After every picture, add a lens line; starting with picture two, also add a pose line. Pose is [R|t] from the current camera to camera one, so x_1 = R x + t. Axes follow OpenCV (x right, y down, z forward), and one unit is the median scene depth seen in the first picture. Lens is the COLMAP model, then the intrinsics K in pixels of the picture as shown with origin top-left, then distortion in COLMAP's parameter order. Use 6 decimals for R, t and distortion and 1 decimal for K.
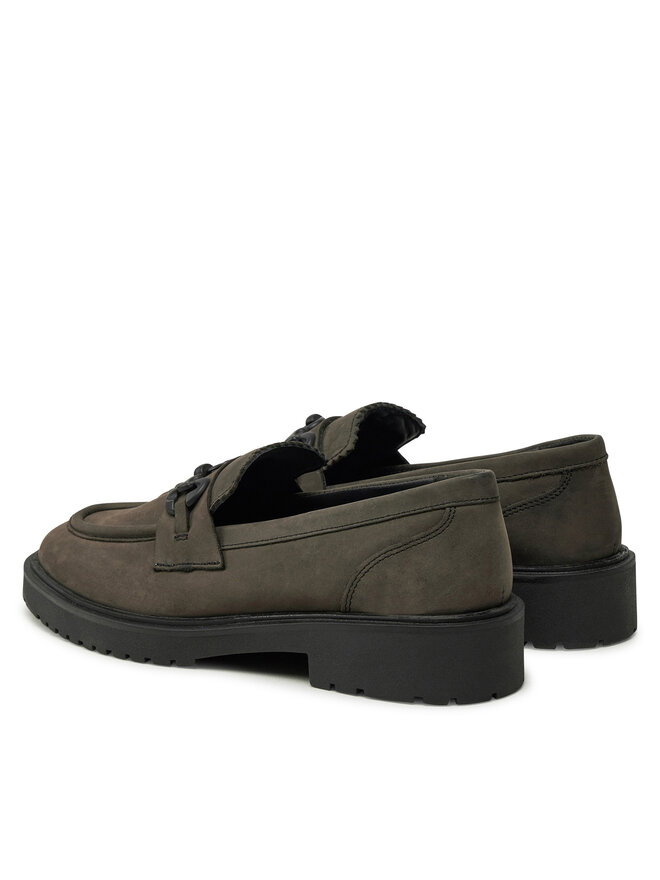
lens RADIAL K [[2585.8, 0, 330.1], [0, 2585.8, 439.9], [0, 0, 1]] dist [-0.163323, 0.000000]
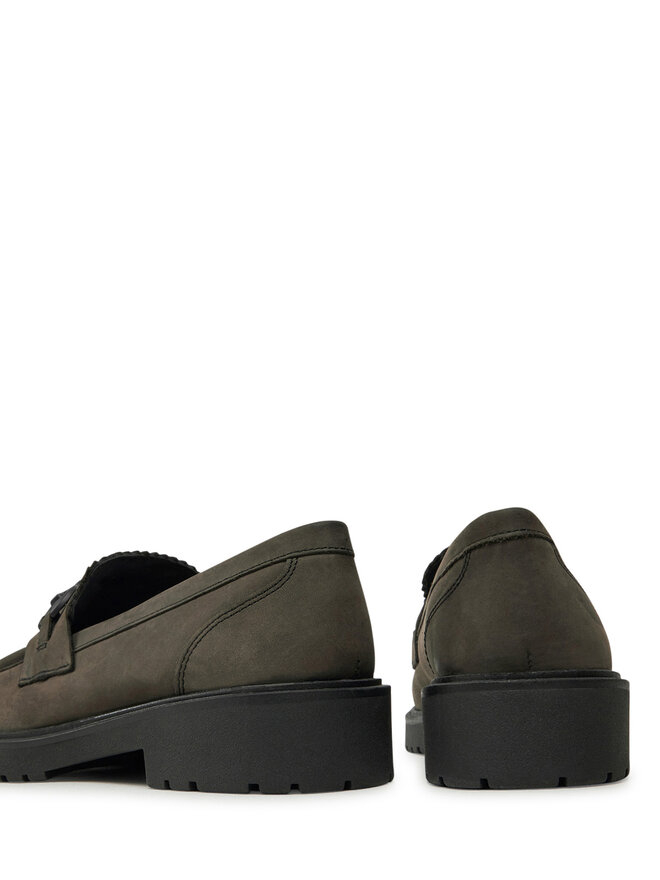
lens RADIAL K [[1533.9, 0, 329.4], [0, 1533.9, 440.4], [0, 0, 1]] dist [-0.025456, 0.000000]
pose [[0.999947, -0.010180, -0.001411, 0.057787], [0.009717, 0.981174, -0.192880, 0.082429], [0.003348, 0.192856, 0.981221, 0.477691]]
